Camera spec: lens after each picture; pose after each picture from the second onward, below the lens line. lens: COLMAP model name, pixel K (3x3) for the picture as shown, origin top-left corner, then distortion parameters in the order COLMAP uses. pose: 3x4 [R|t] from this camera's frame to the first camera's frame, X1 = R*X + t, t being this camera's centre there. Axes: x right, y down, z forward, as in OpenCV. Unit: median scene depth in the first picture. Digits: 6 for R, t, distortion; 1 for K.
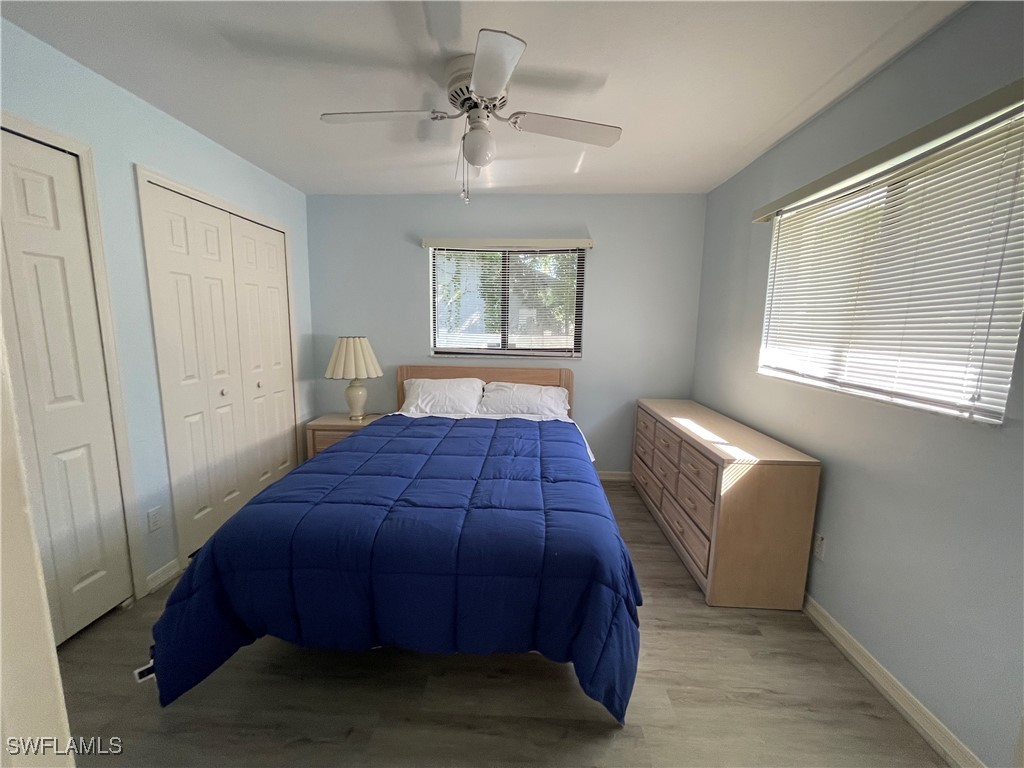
lens RADIAL K [[411.5, 0, 505.4], [0, 411.5, 384.6], [0, 0, 1]] dist [-0.000498, -0.000214]
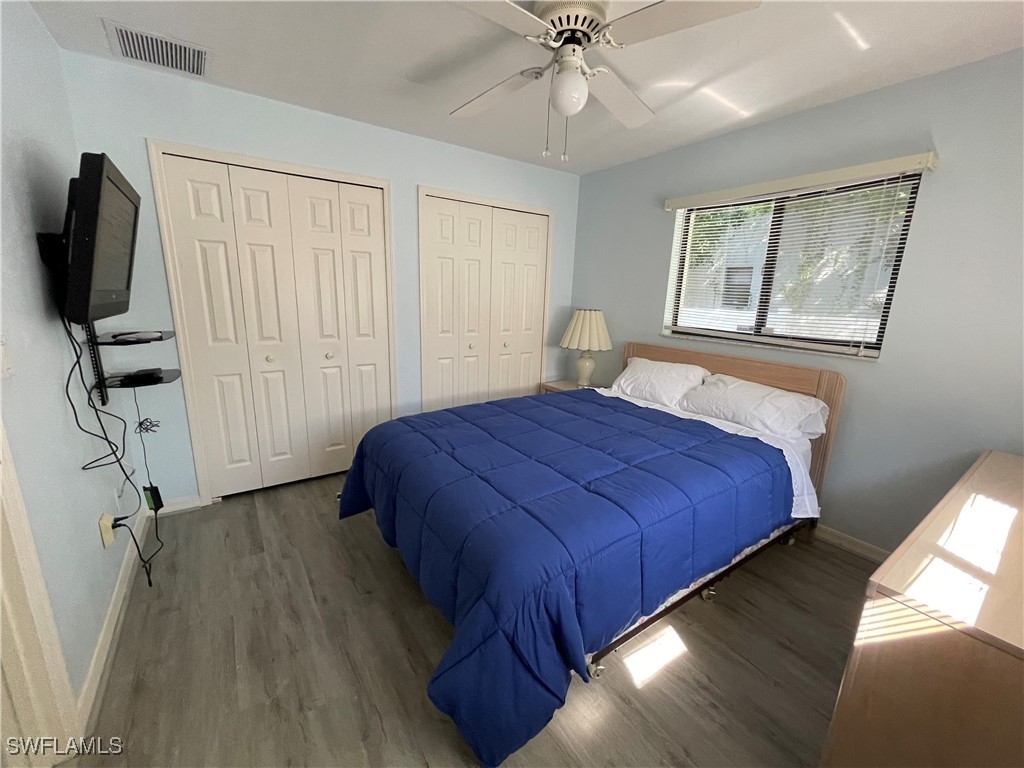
lens RADIAL K [[411.5, 0, 505.4], [0, 411.5, 384.6], [0, 0, 1]] dist [-0.000498, -0.000214]
pose [[0.610000, 0.180106, -0.771661, 0.338114], [-0.137220, 0.983124, 0.120988, -0.026651], [0.780429, 0.032084, 0.624420, 0.193725]]
